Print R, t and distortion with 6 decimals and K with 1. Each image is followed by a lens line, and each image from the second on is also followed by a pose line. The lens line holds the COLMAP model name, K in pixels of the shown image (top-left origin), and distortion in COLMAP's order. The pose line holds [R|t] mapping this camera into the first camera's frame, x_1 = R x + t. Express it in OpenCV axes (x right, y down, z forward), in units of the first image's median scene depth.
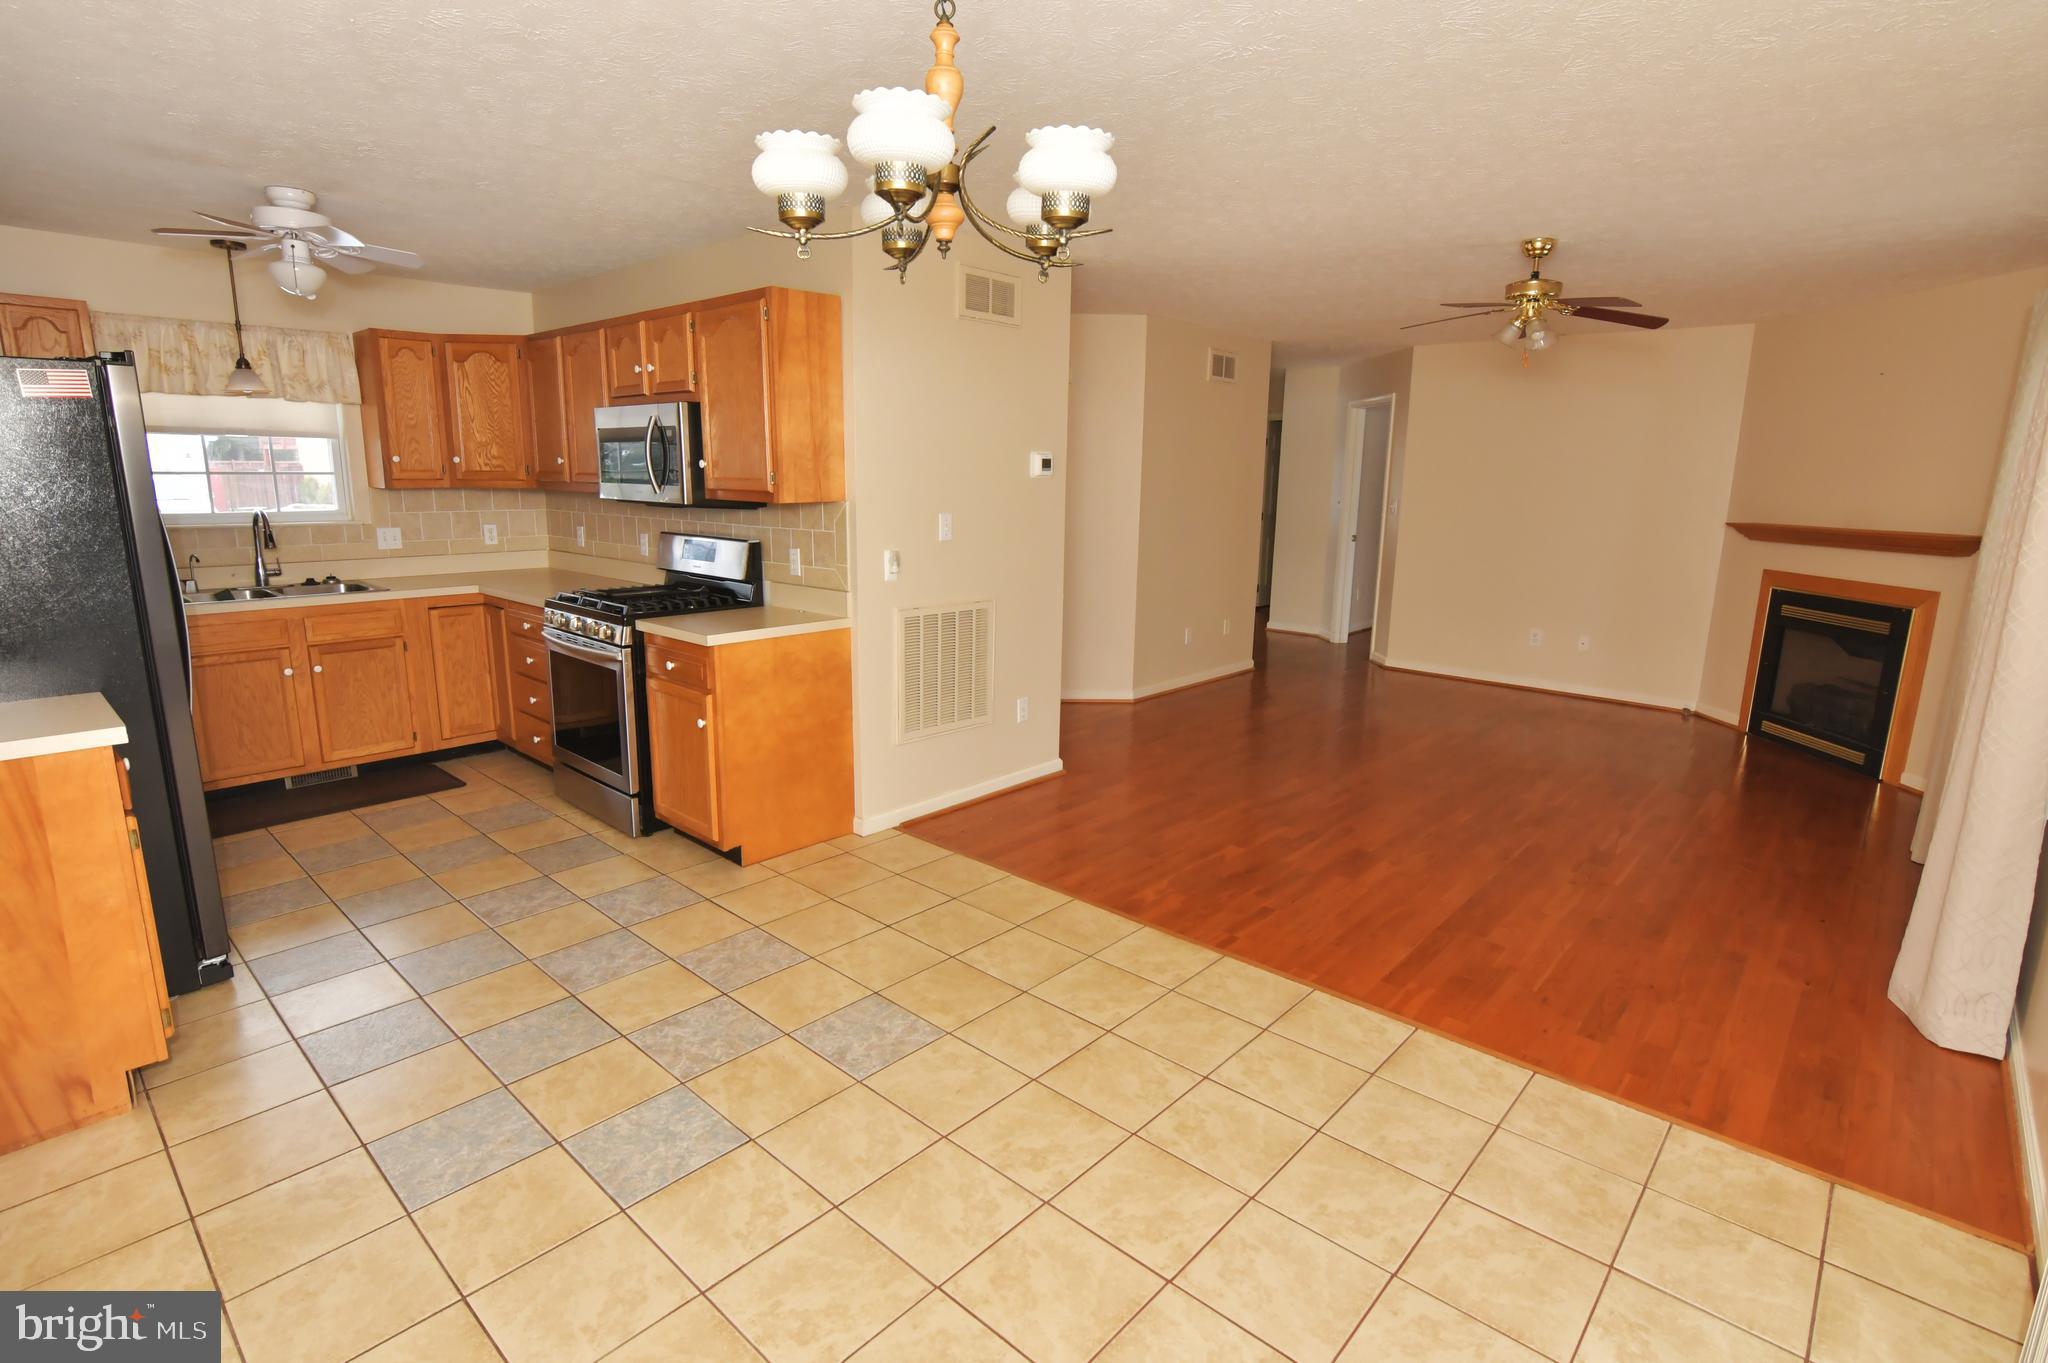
lens RADIAL K [[995.5, 0, 1023.0], [0, 995.5, 672.4], [0, 0, 1]] dist [-0.033174, 0.010555]
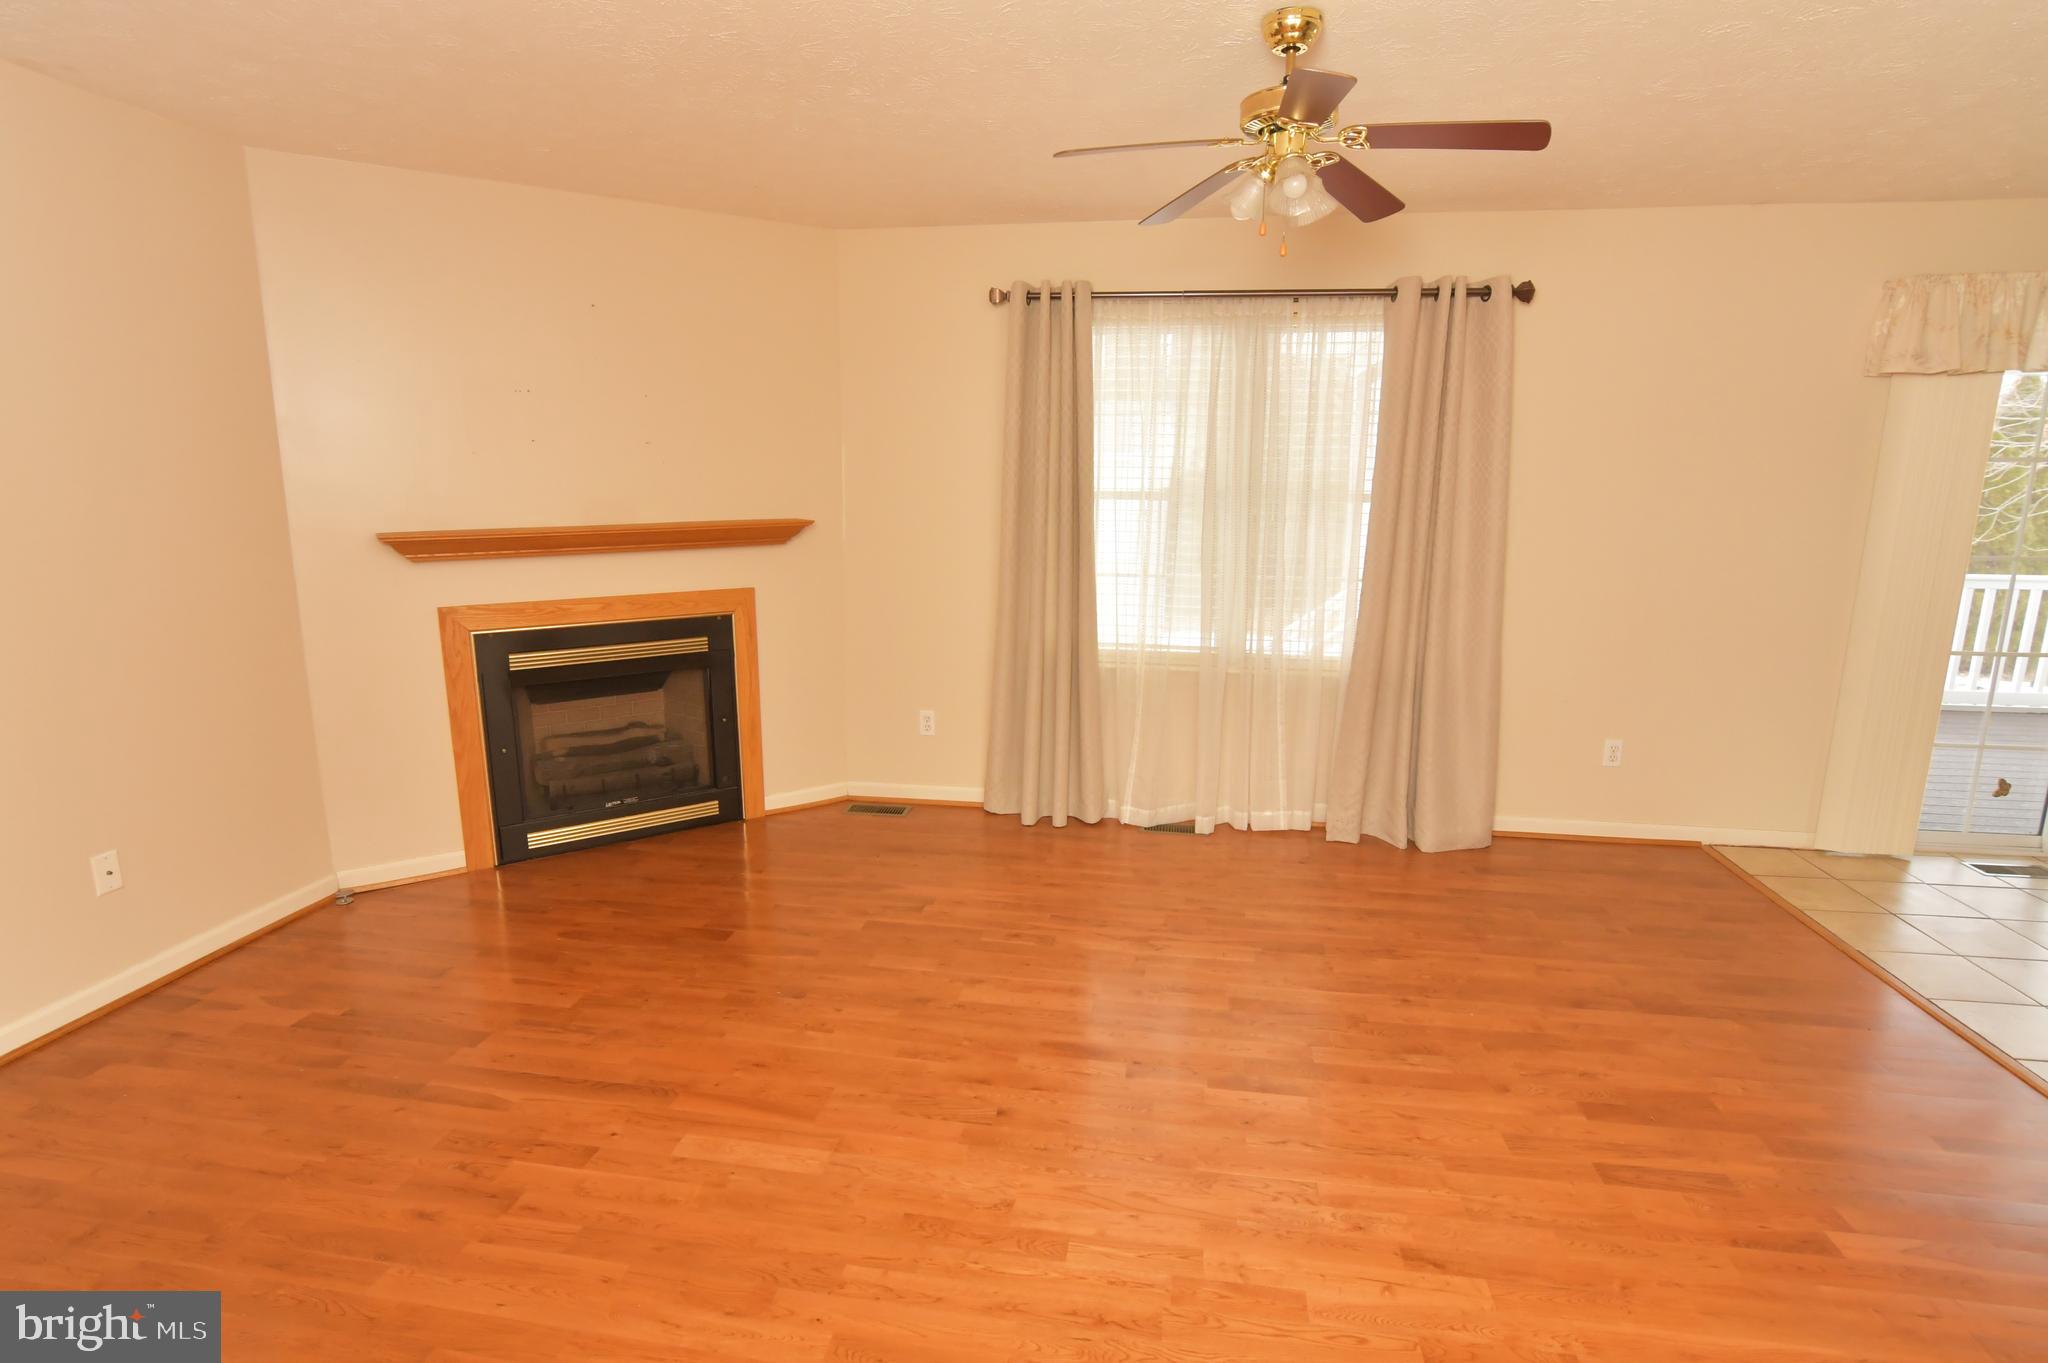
lens RADIAL K [[995.5, 0, 1022.5], [0, 995.5, 677.7], [0, 0, 1]] dist [-0.033174, 0.010555]
pose [[-0.551710, -0.181146, 0.814126, 0.093703], [0.154764, 0.936941, 0.313352, -0.262143], [-0.819551, 0.298877, -0.488885, 1.345129]]
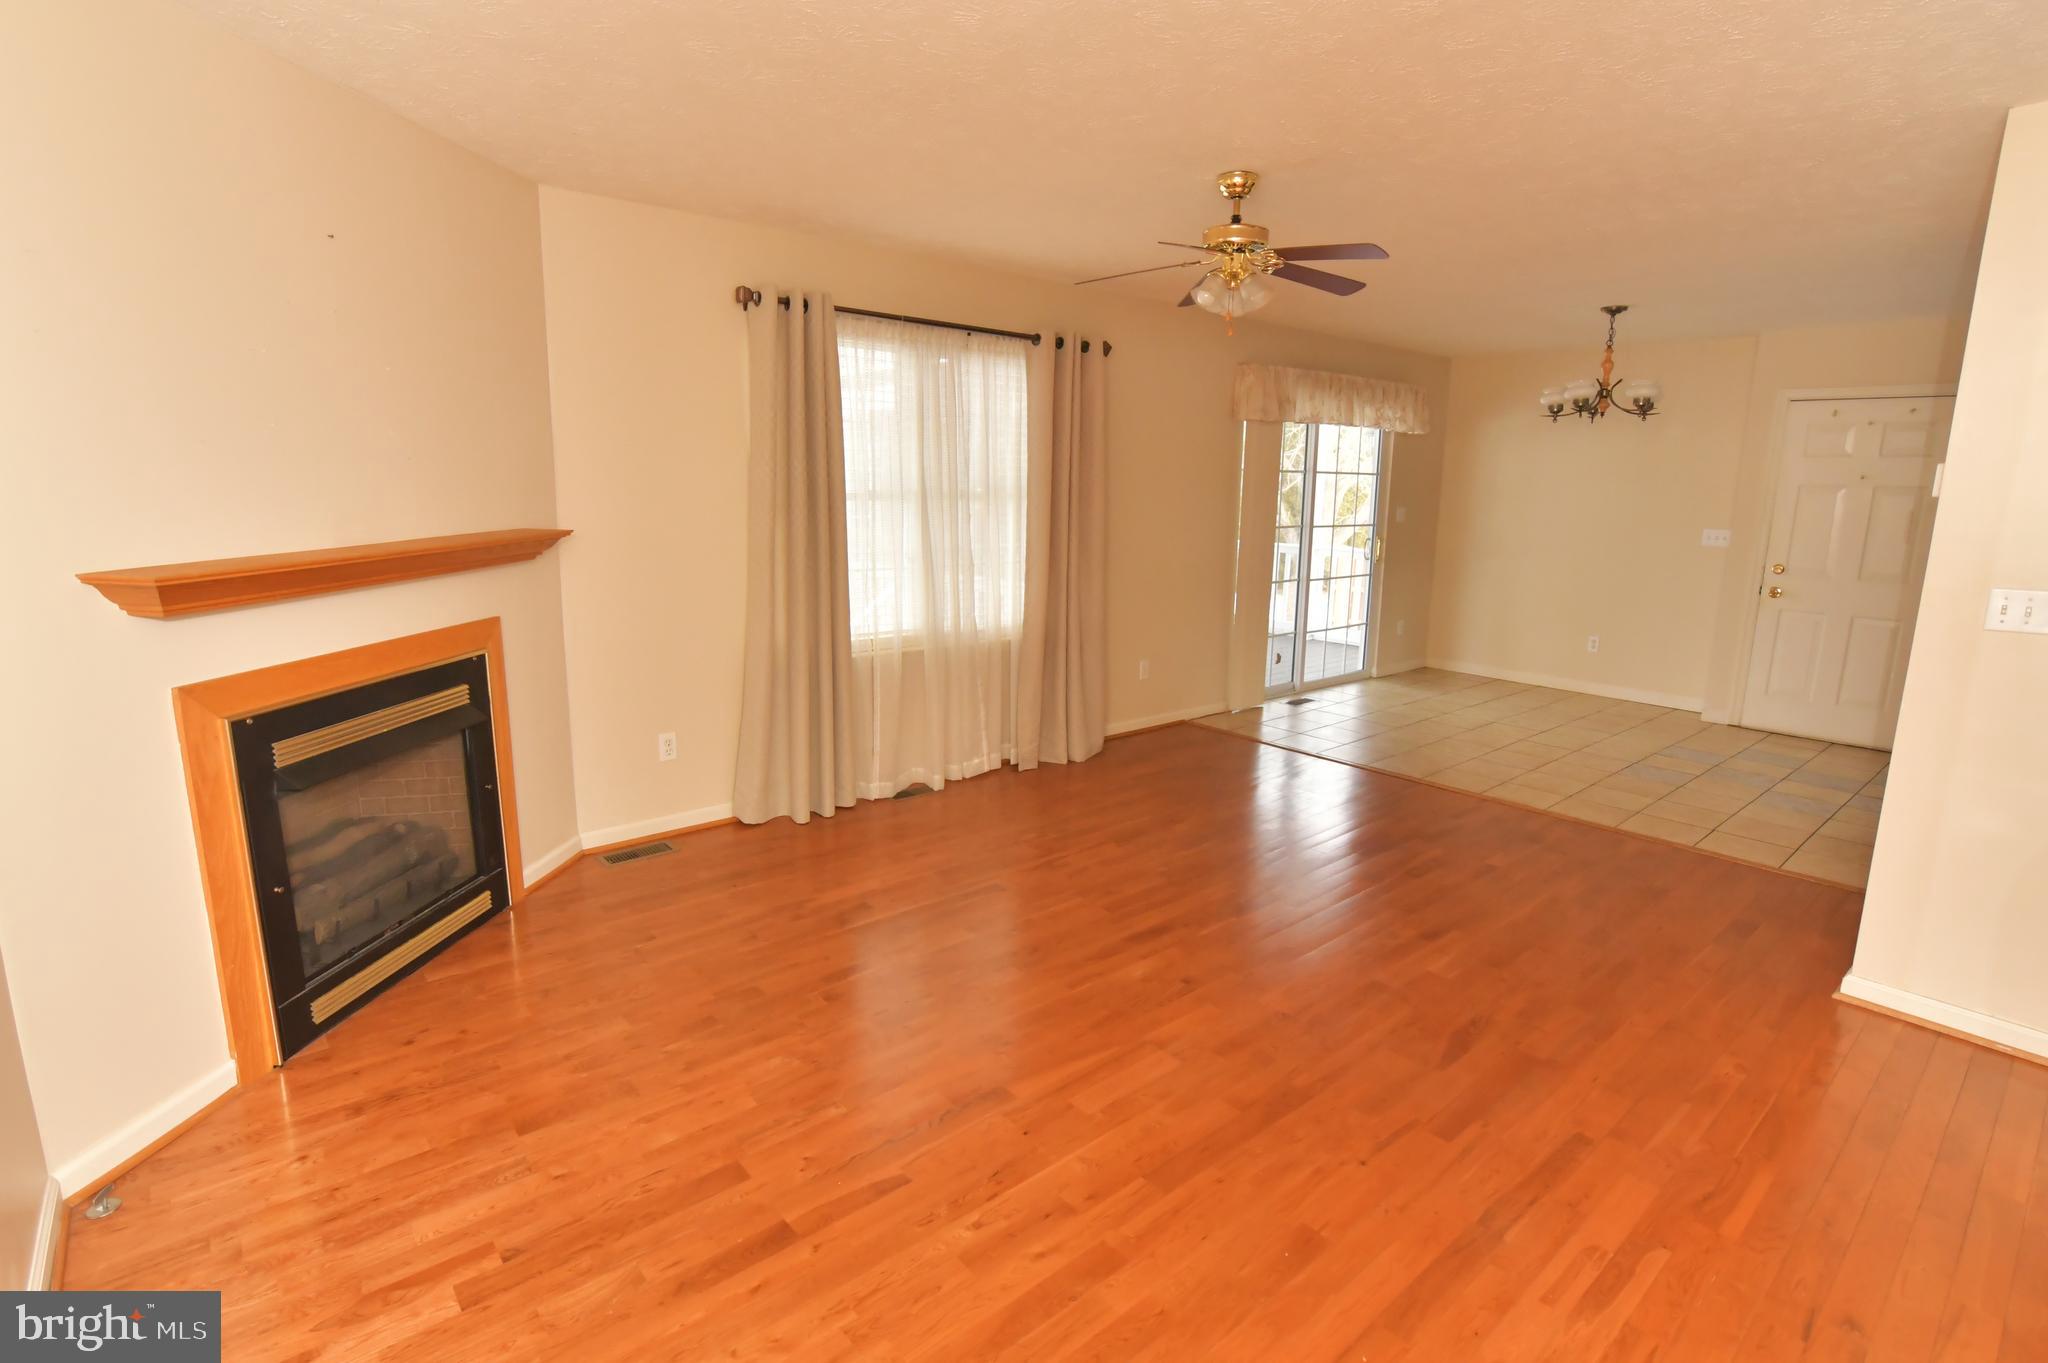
lens RADIAL K [[995.5, 0, 1024.7], [0, 995.5, 676.1], [0, 0, 1]] dist [-0.033174, 0.010555]
pose [[-0.992508, -0.053562, 0.109809, 0.529432], [-0.006841, 0.921734, 0.387763, -0.337016], [-0.121984, 0.384107, -0.915195, 1.717880]]
